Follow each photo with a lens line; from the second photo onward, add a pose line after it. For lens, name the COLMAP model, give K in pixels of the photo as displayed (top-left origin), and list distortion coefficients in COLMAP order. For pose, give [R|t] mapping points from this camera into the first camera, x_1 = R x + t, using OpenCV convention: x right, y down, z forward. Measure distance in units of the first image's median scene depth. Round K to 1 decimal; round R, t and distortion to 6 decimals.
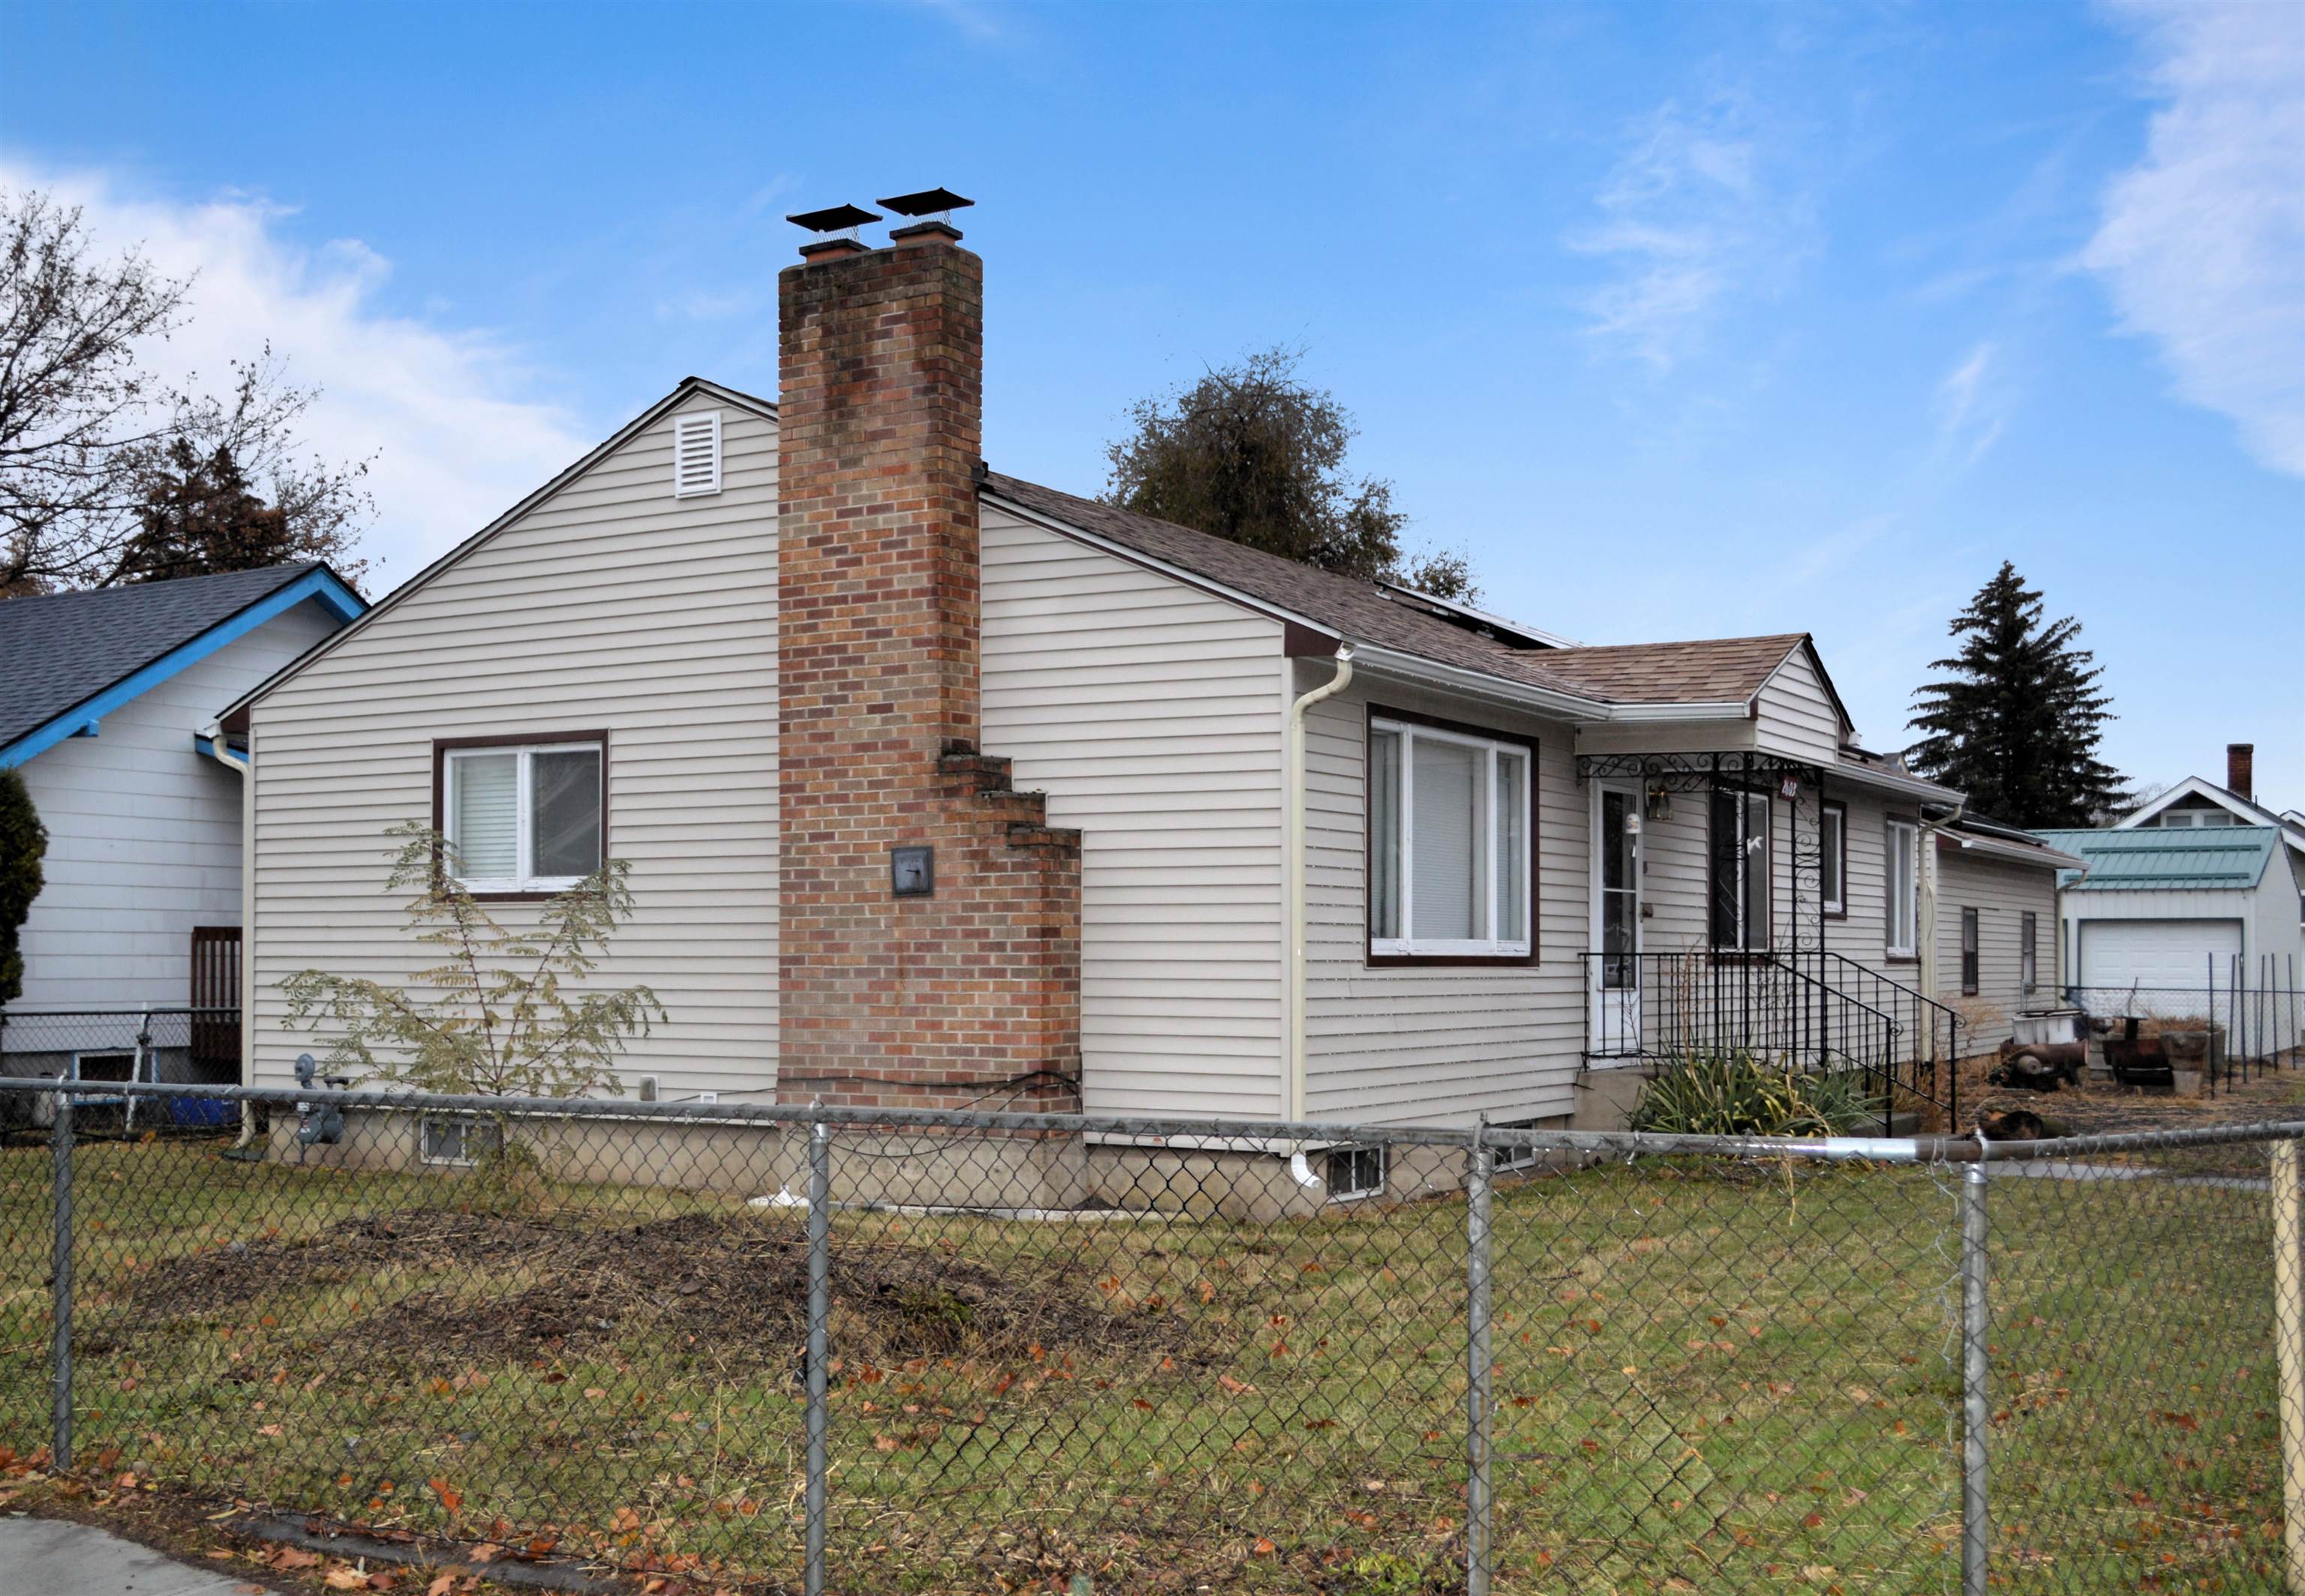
lens RADIAL K [[2538.8, 0, 1151.9], [0, 2538.8, 947.1], [0, 0, 1]] dist [-0.007375, -0.005662]
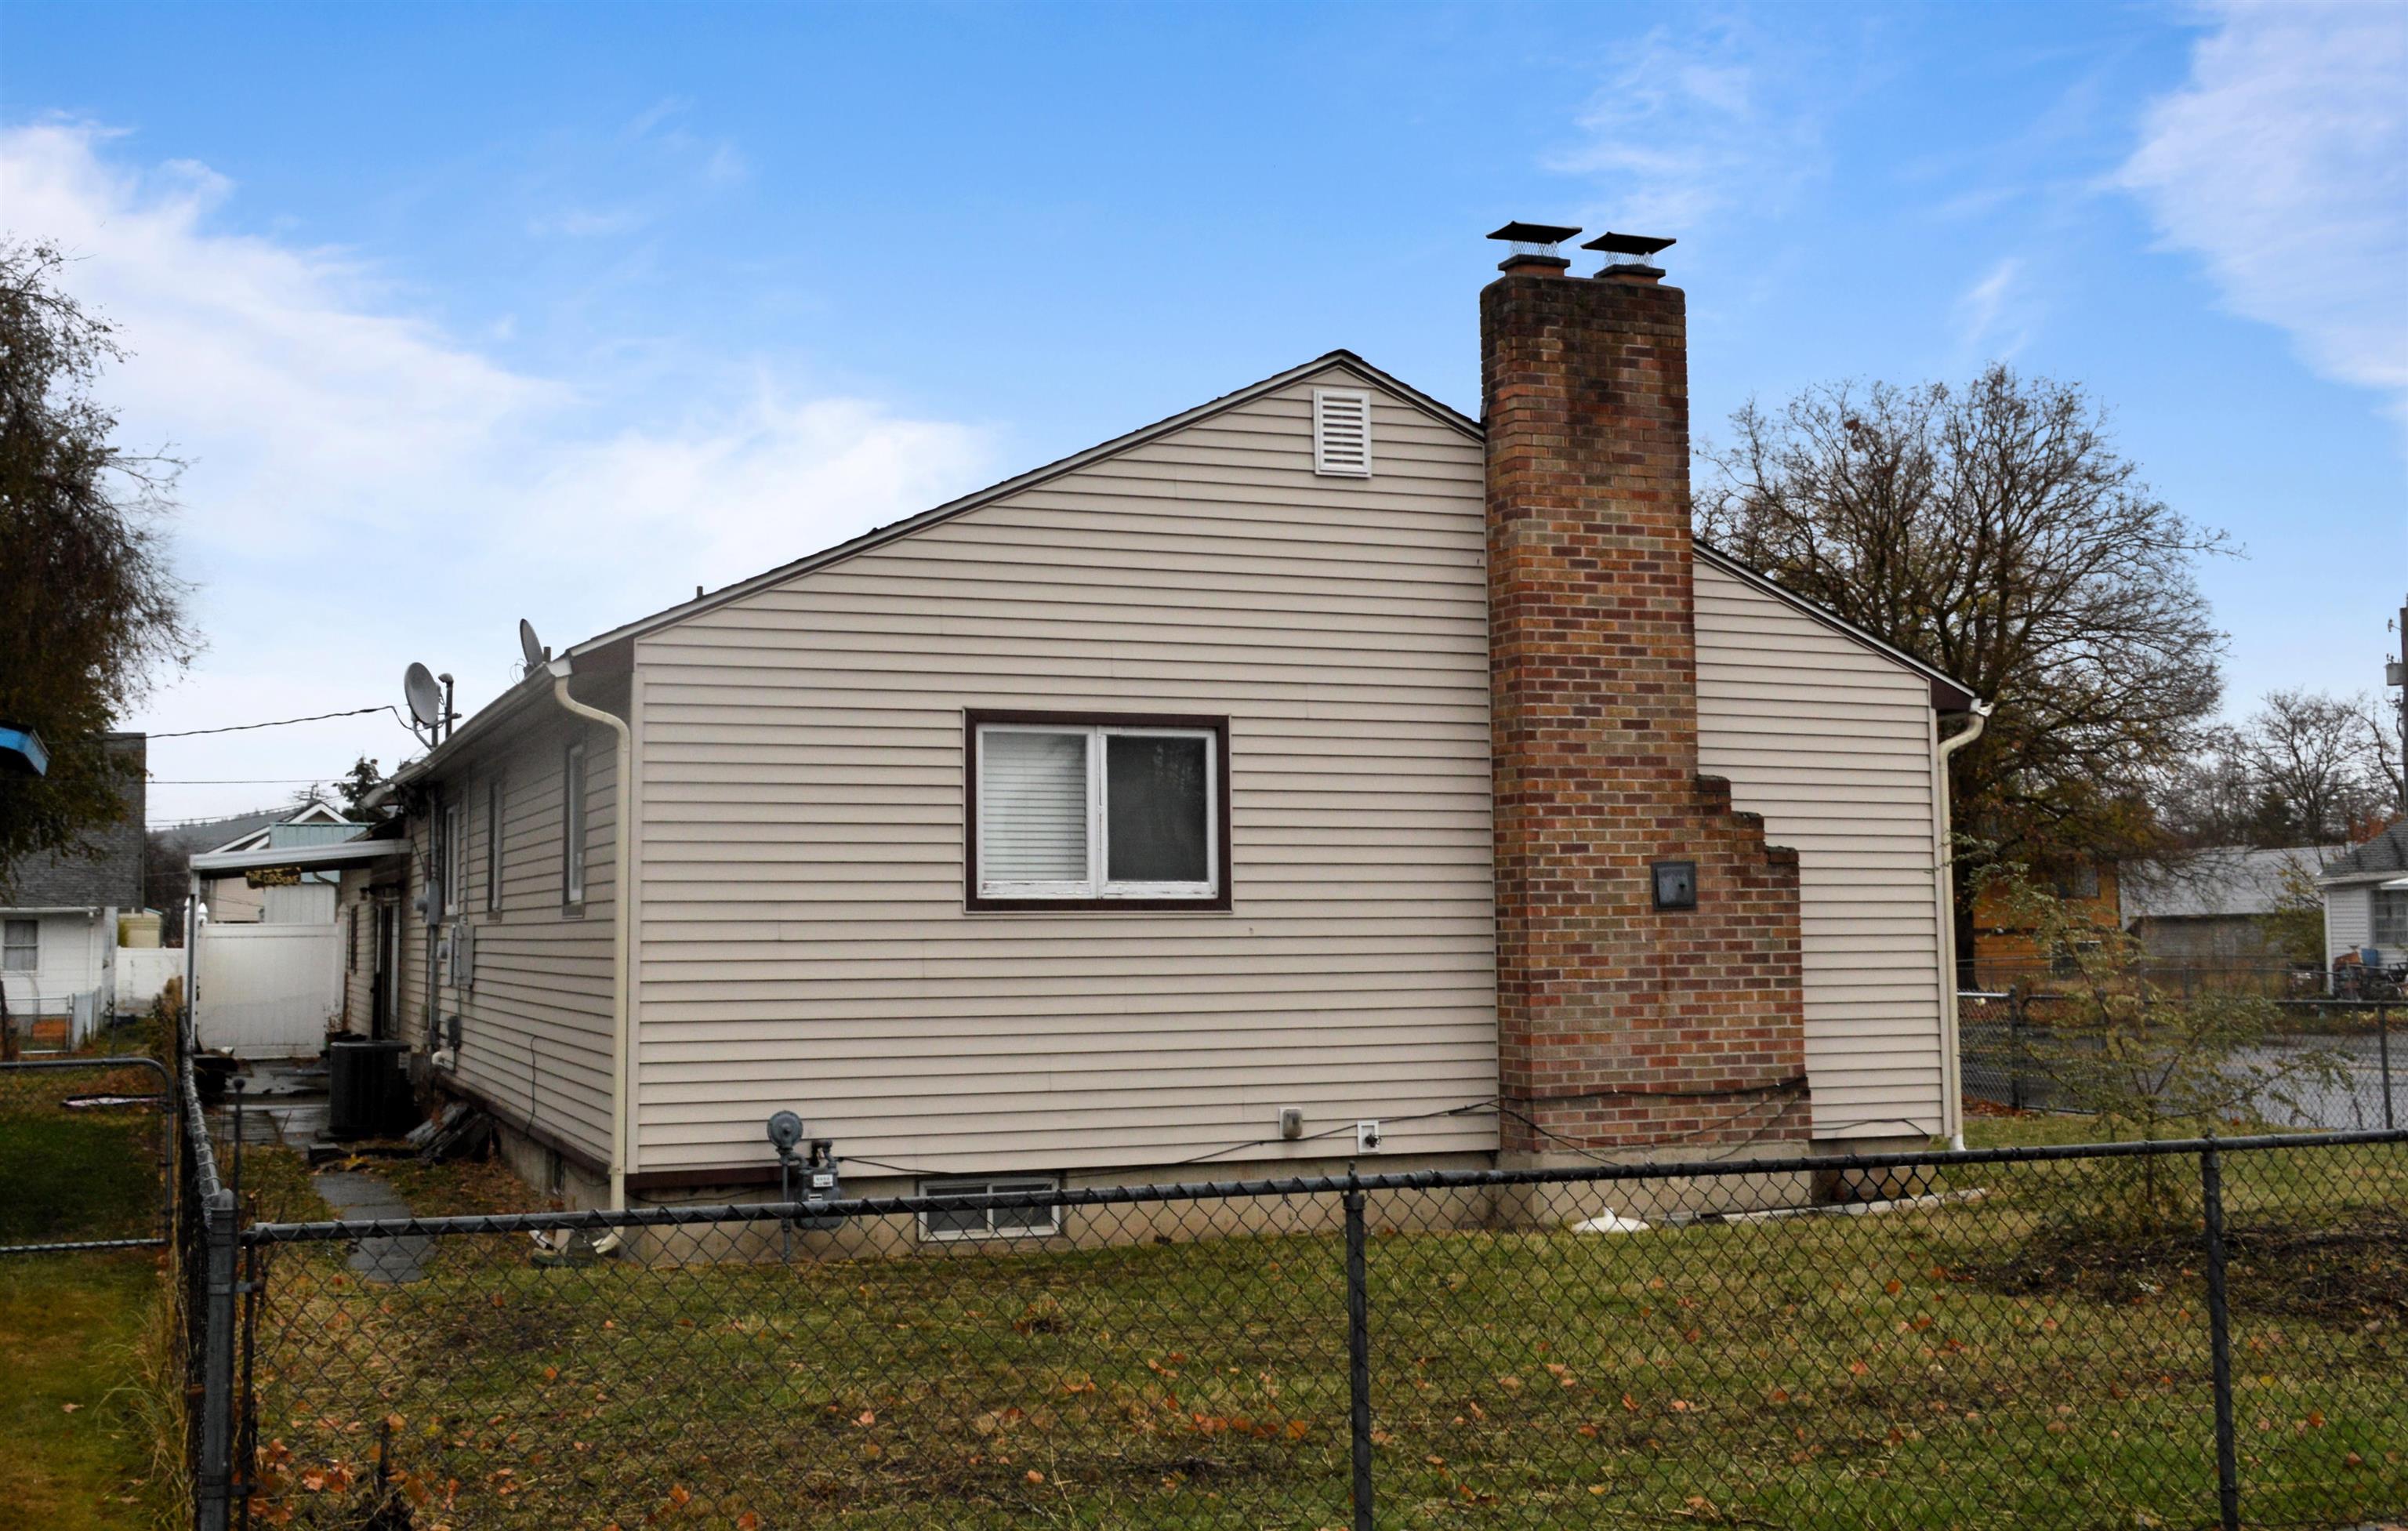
lens RADIAL K [[2565.1, 0, 1202.4], [0, 2565.1, 677.7], [0, 0, 1]] dist [-0.016037, -0.003547]
pose [[0.616586, 0.073460, 0.783853, -1.021677], [0.004361, 0.995303, -0.096707, -0.013884], [-0.787275, 0.063046, 0.613370, 0.504533]]
